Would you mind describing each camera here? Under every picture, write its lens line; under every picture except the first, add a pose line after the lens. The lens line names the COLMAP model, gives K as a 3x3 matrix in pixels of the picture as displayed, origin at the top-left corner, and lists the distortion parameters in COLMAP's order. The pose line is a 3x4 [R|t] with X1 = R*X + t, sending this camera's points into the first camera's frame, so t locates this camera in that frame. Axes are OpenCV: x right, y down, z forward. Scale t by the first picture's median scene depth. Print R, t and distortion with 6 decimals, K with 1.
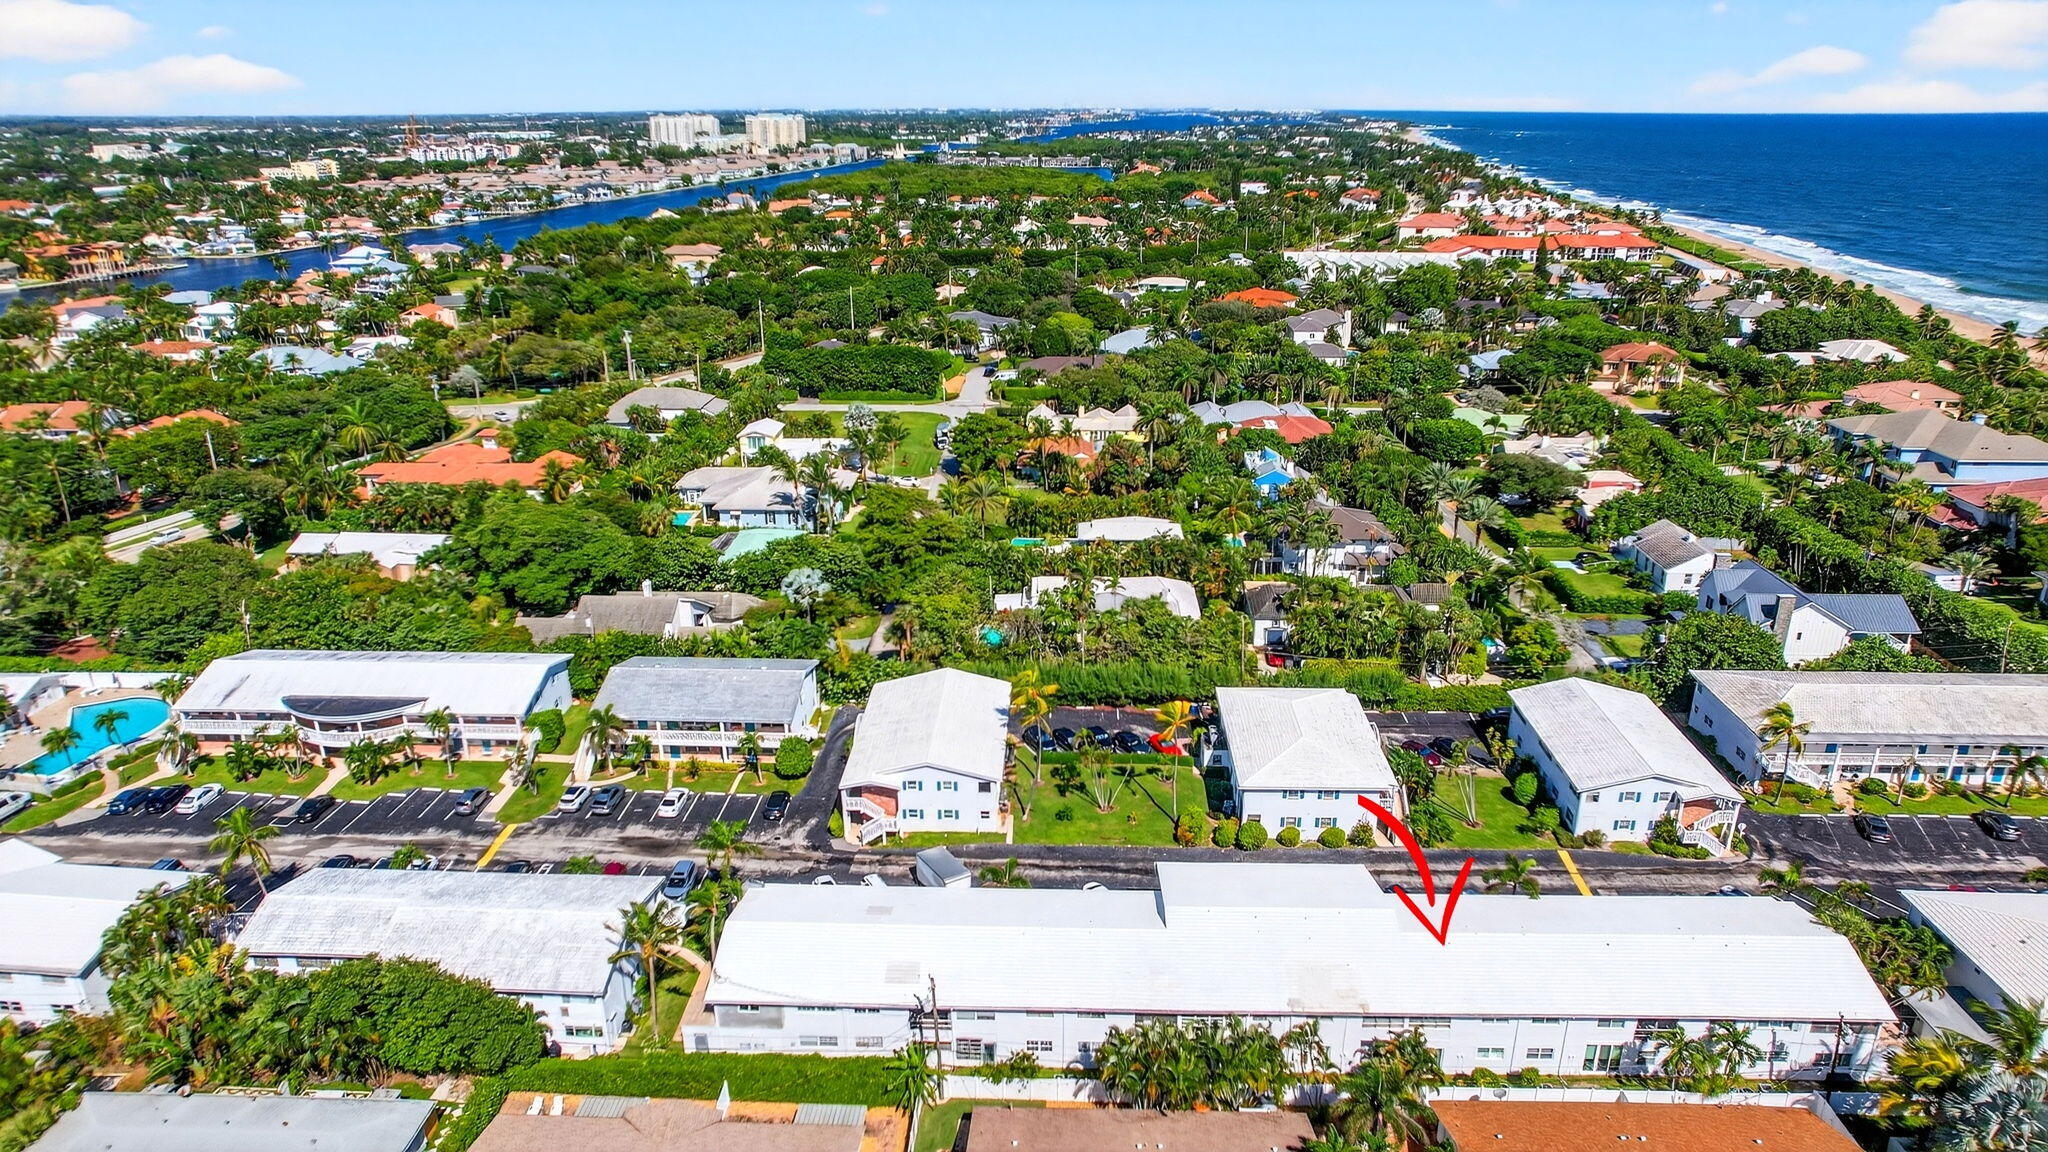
lens RADIAL K [[1307.1, 0, 1026.8], [0, 1307.1, 577.1], [0, 0, 1]] dist [-0.063956, 0.056726]
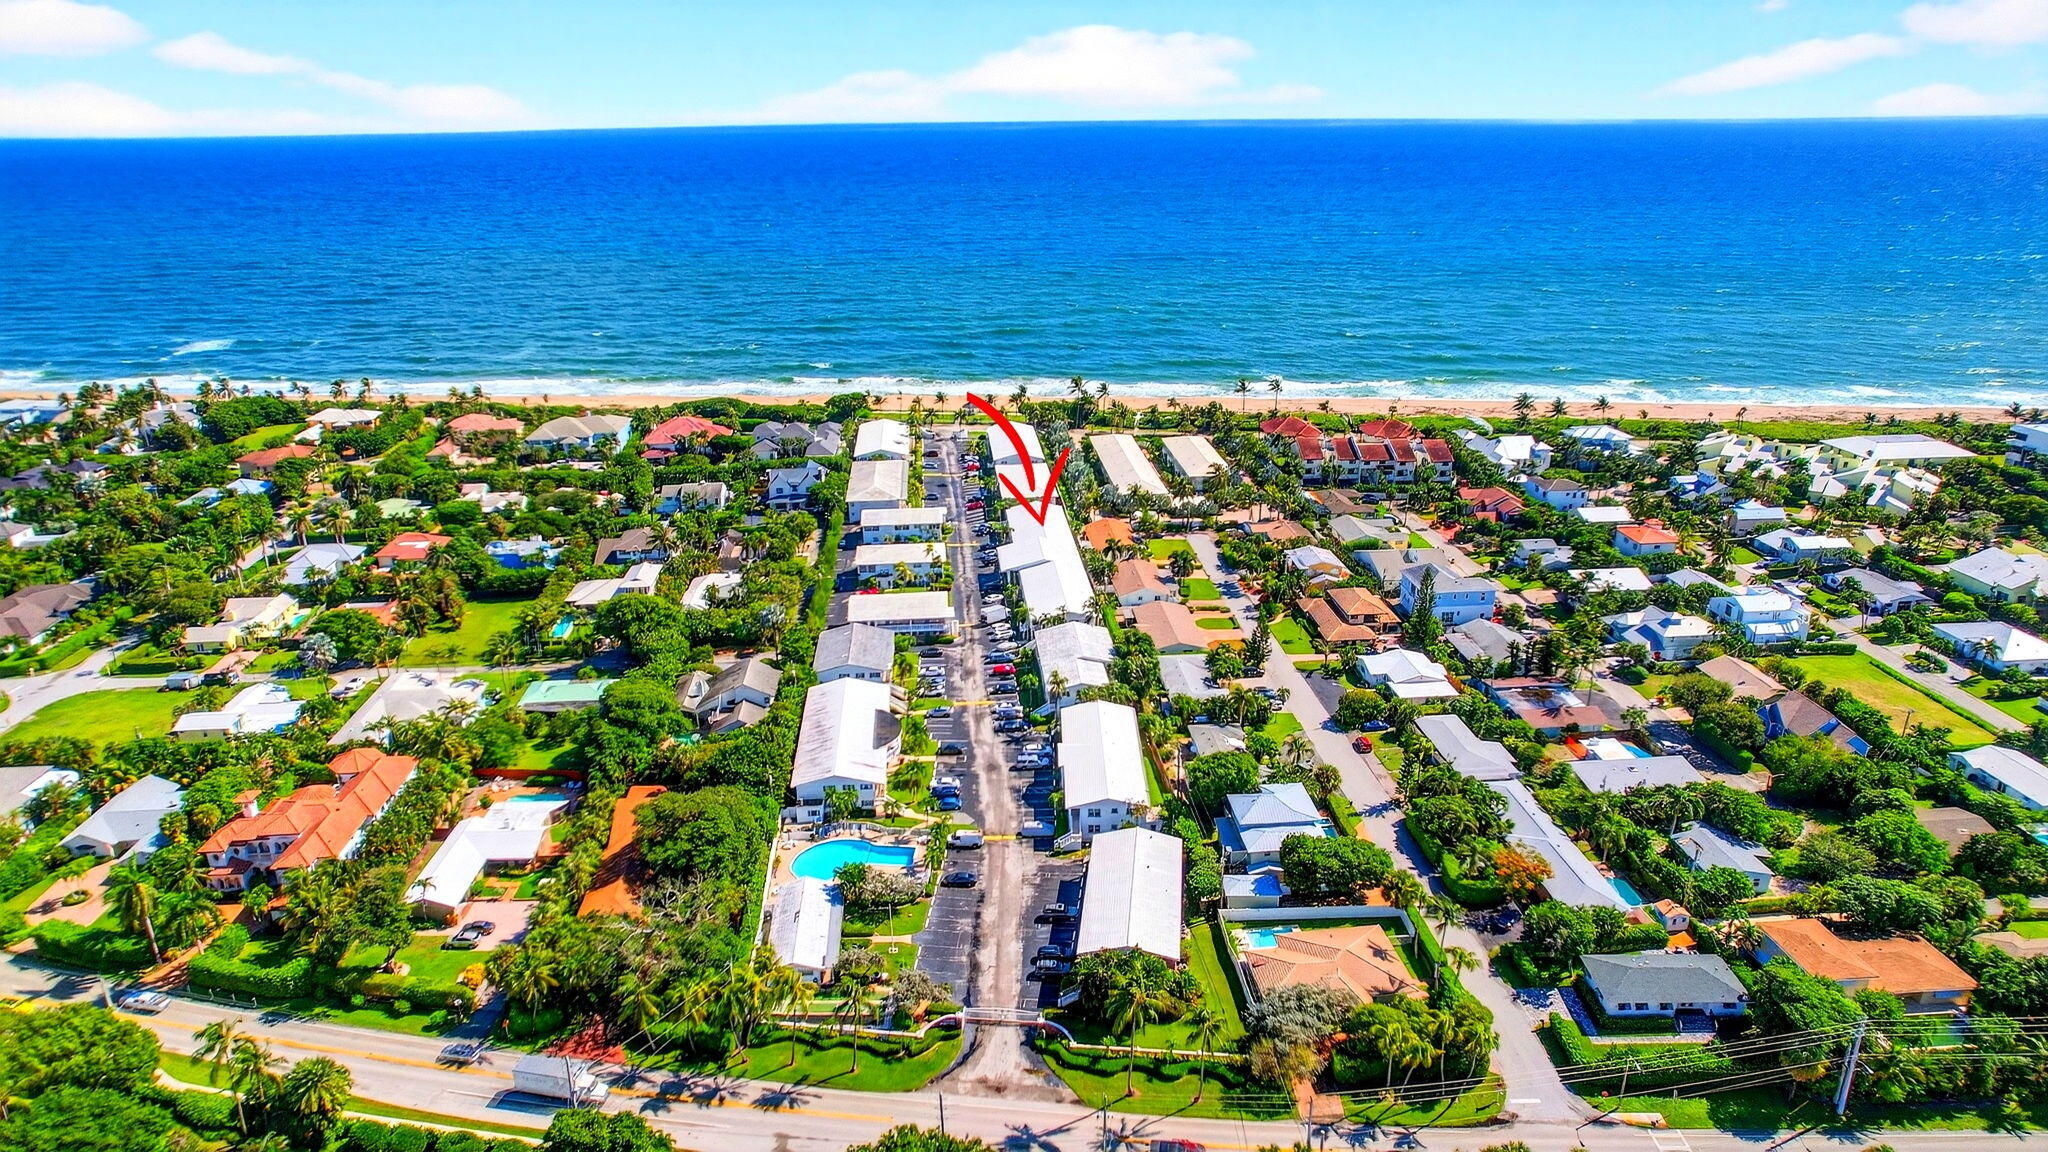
lens RADIAL K [[1307.1, 0, 1026.8], [0, 1307.1, 577.1], [0, 0, 1]] dist [-0.063956, 0.056726]
pose [[-0.110361, -0.332137, 0.936753, -2.055216], [0.353417, 0.867796, 0.349324, -0.592086], [-0.928933, 0.369616, 0.021612, 0.718395]]
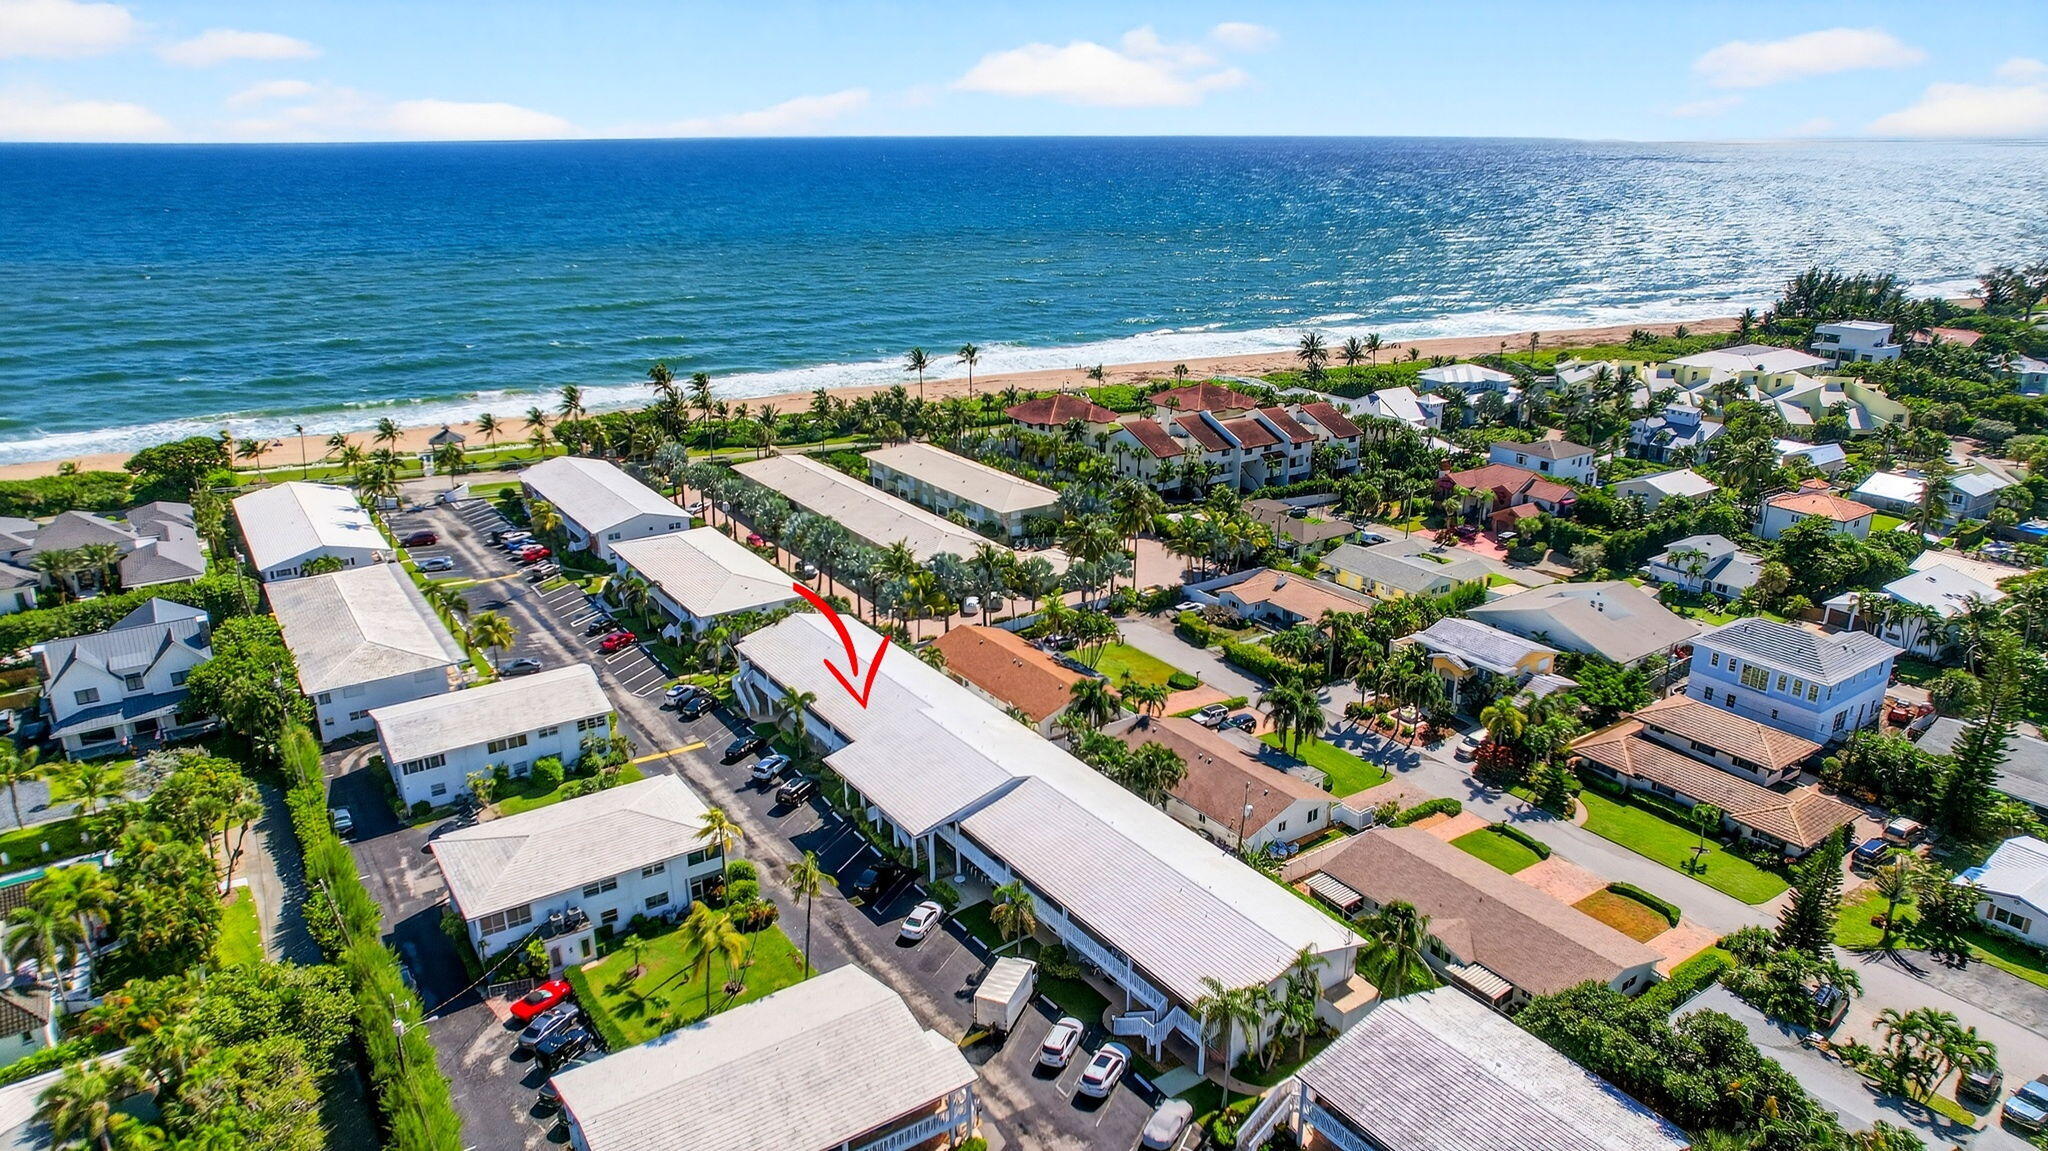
lens RADIAL K [[1307.1, 0, 1026.8], [0, 1307.1, 576.6], [0, 0, 1]] dist [-0.063956, 0.056726]
pose [[-0.593572, -0.258968, 0.761976, -0.542986], [0.280712, 0.820725, 0.497606, -0.344847], [-0.754237, 0.509261, -0.414464, 1.007752]]
